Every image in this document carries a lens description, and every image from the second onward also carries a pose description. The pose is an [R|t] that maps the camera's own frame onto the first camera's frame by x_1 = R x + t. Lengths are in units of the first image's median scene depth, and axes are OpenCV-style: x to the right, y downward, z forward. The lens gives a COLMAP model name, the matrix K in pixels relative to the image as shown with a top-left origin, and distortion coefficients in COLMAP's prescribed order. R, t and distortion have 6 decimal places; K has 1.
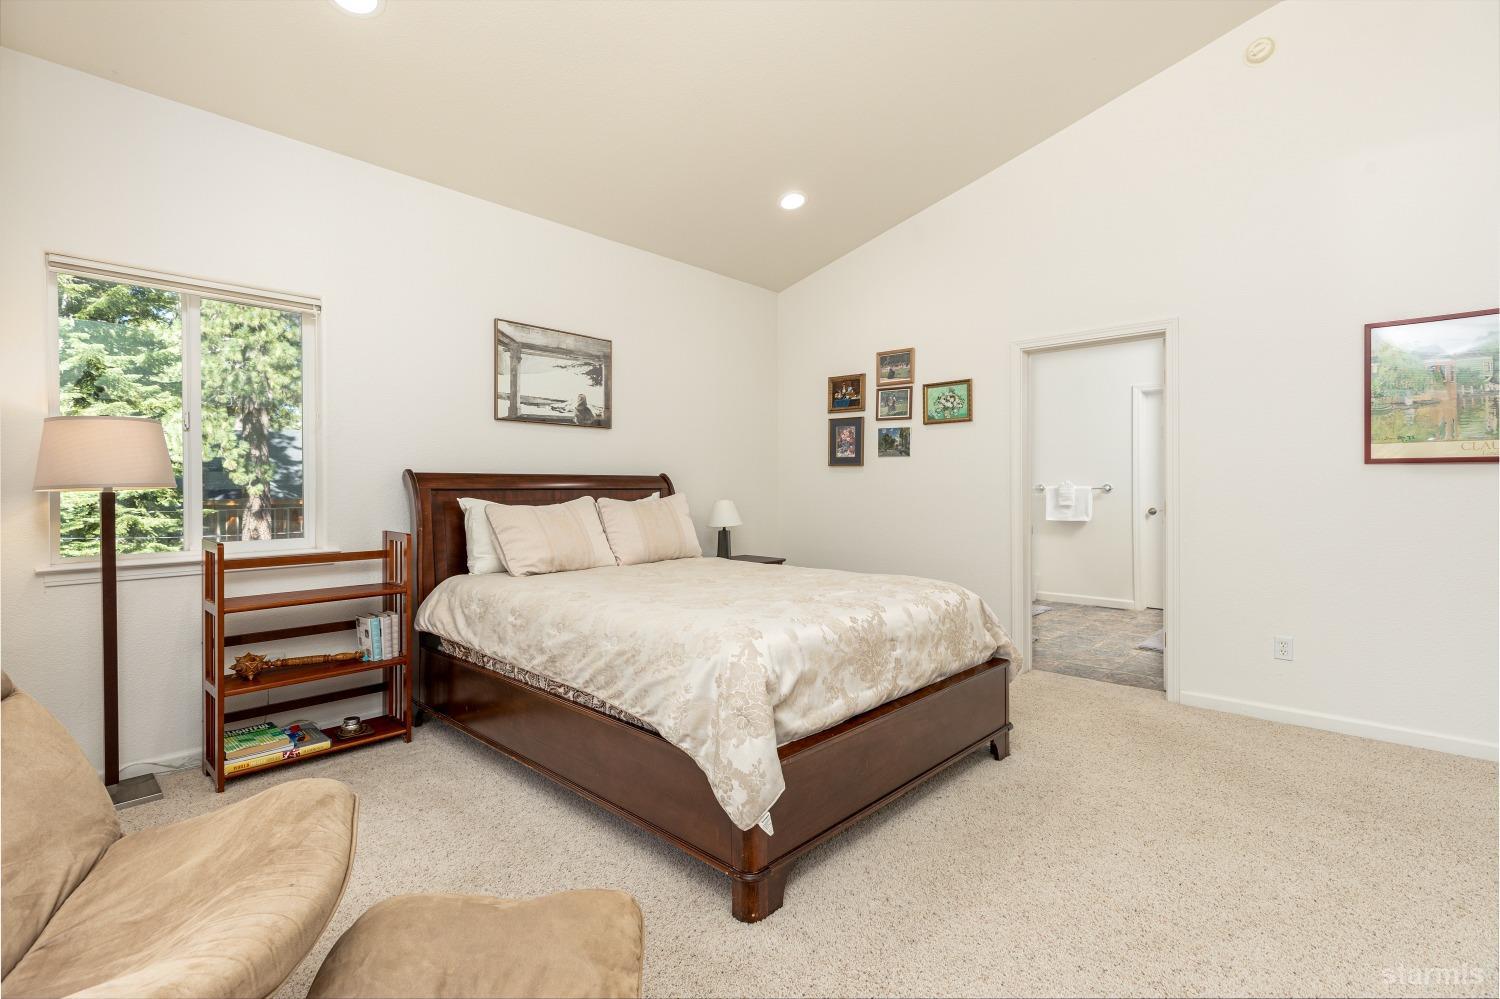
lens RADIAL K [[690.1, 0, 749.0], [0, 690.1, 497.0], [0, 0, 1]] dist [-0.003715, -0.000808]
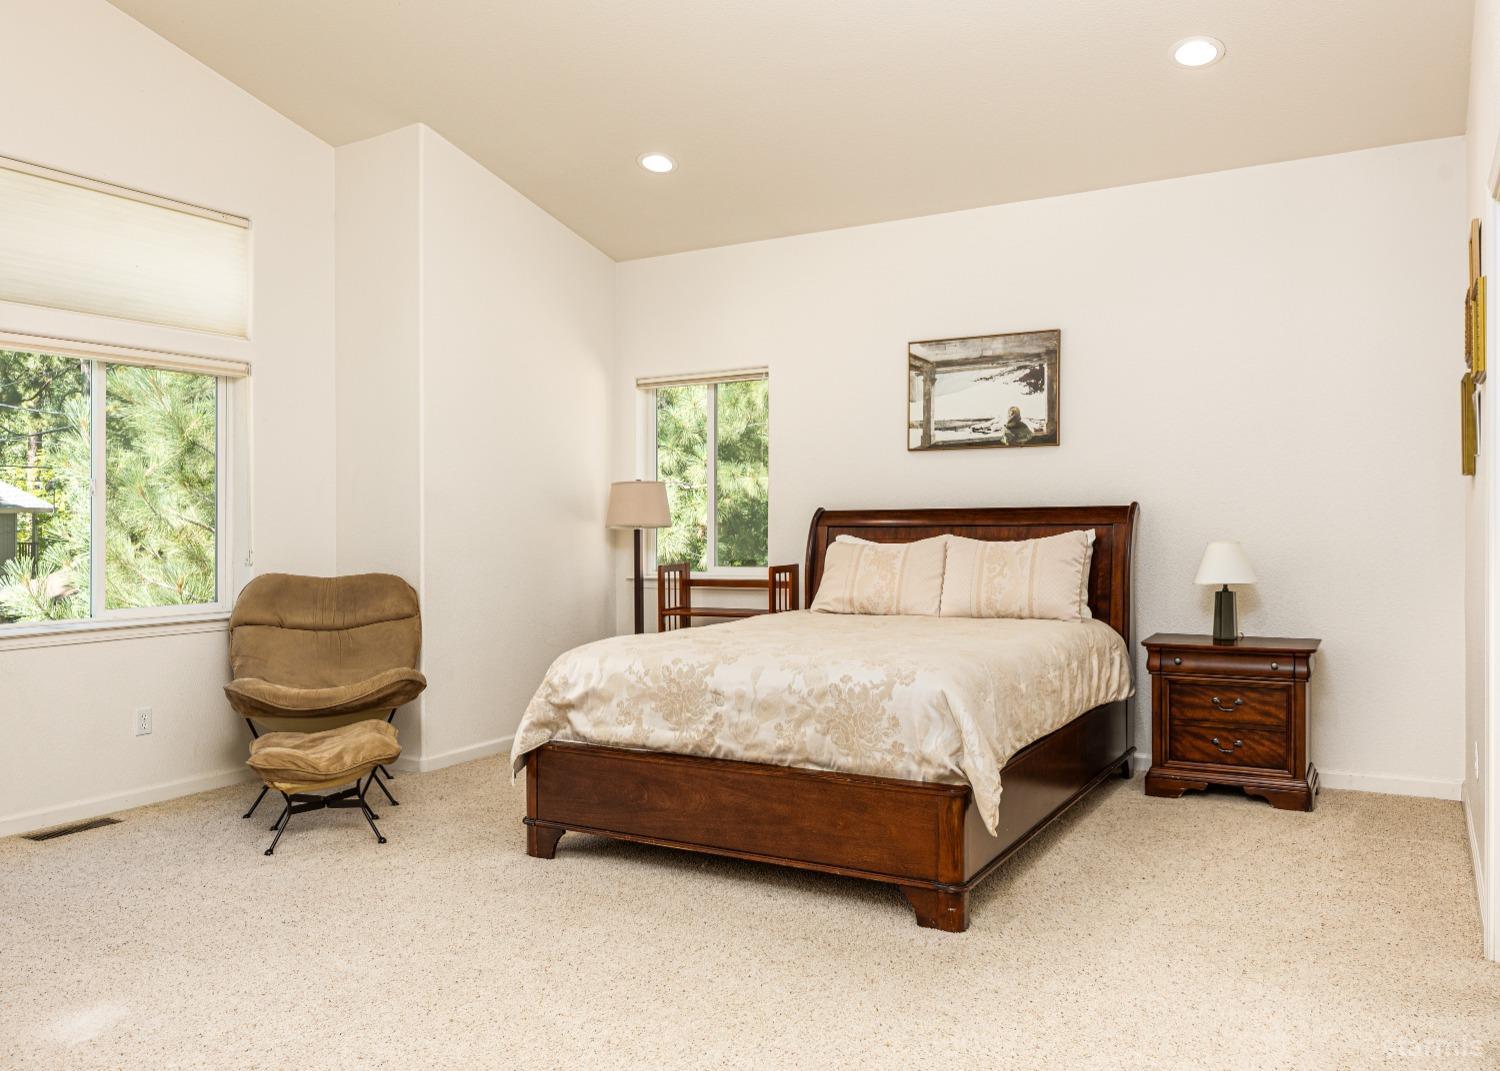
lens RADIAL K [[1142.7, 0, 750.7], [0, 1142.7, 532.1], [0, 0, 1]] dist [-0.063618, -0.000737]
pose [[0.225005, 0.005891, -0.974340, 1.060831], [-0.001400, 0.999983, 0.005722, -0.011089], [0.974357, 0.000076, 0.225009, 0.434533]]
